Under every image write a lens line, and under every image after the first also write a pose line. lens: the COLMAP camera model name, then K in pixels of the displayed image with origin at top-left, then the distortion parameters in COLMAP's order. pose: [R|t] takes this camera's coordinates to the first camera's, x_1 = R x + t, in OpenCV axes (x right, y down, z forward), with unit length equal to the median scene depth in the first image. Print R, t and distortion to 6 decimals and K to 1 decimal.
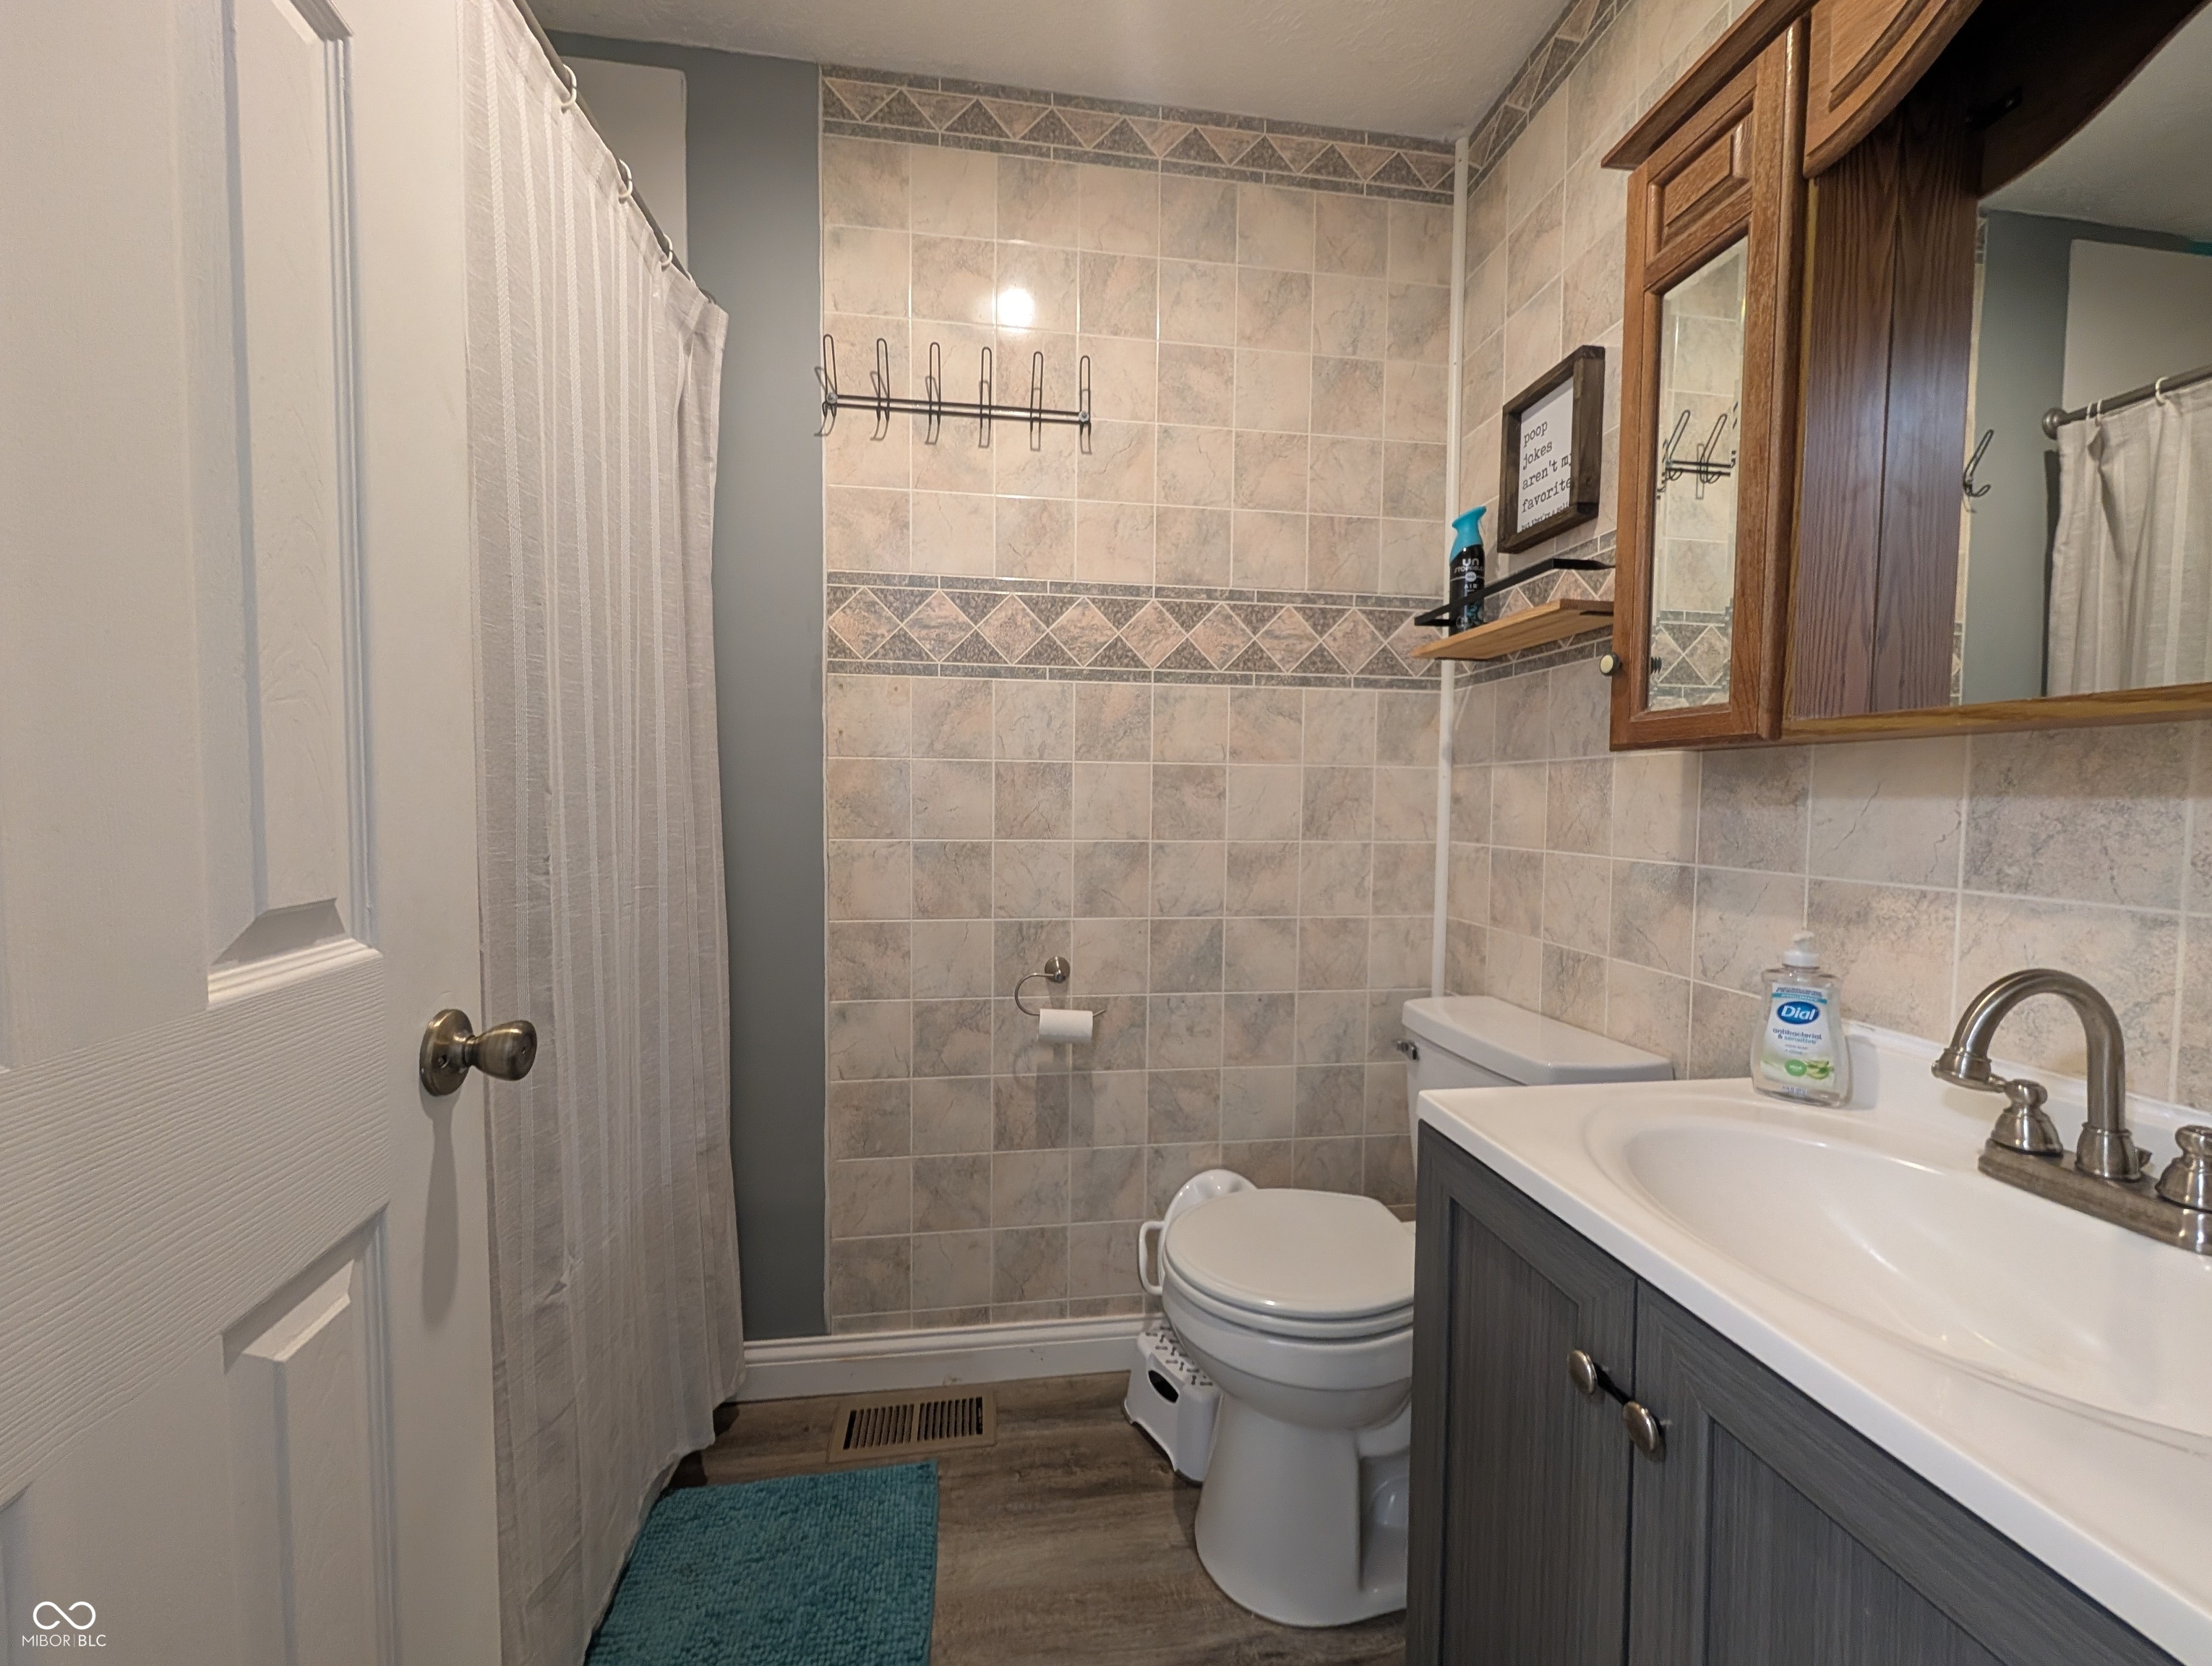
lens RADIAL K [[837.5, 0, 1104.9], [0, 837.5, 834.7], [0, 0, 1]] dist [-0.002172, 0.000675]
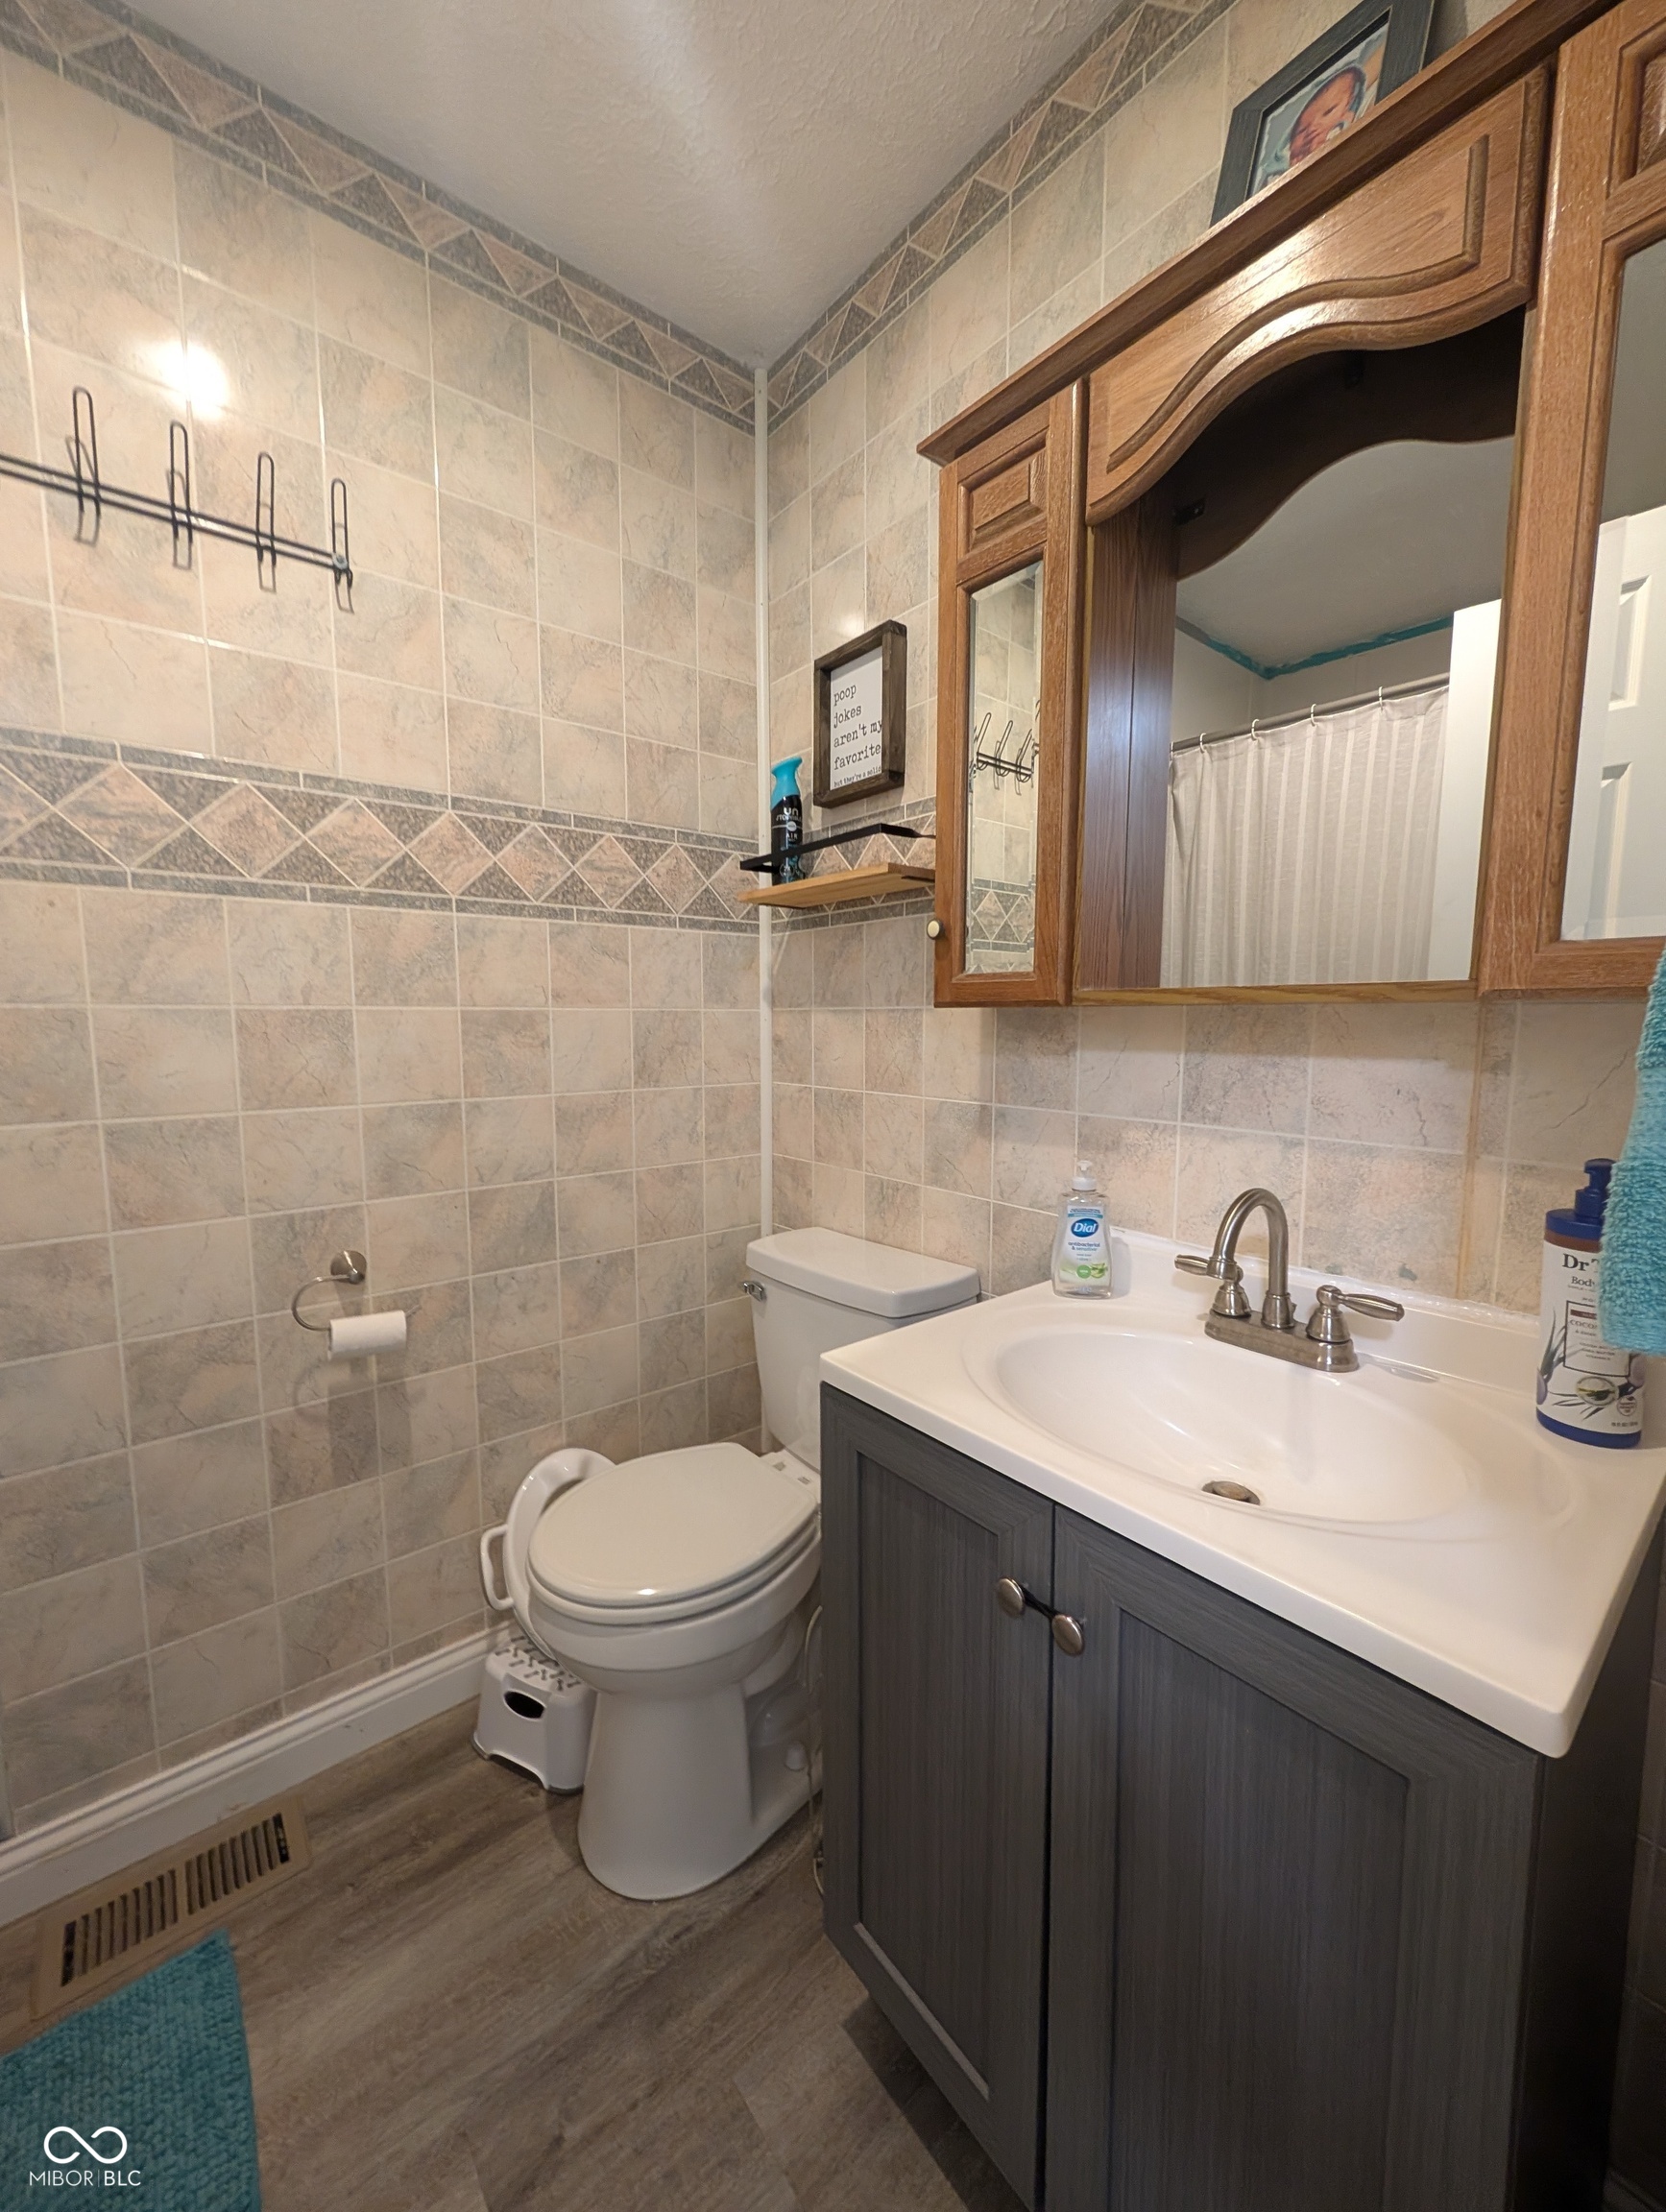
lens RADIAL K [[837.5, 0, 832.2], [0, 837.5, 1103.1], [0, 0, 1]] dist [-0.002172, 0.000675]
pose [[0.855487, -0.063402, 0.513929, -0.064685], [0.031449, 0.997005, 0.070648, -0.039293], [-0.516869, -0.044276, 0.854919, 0.080137]]
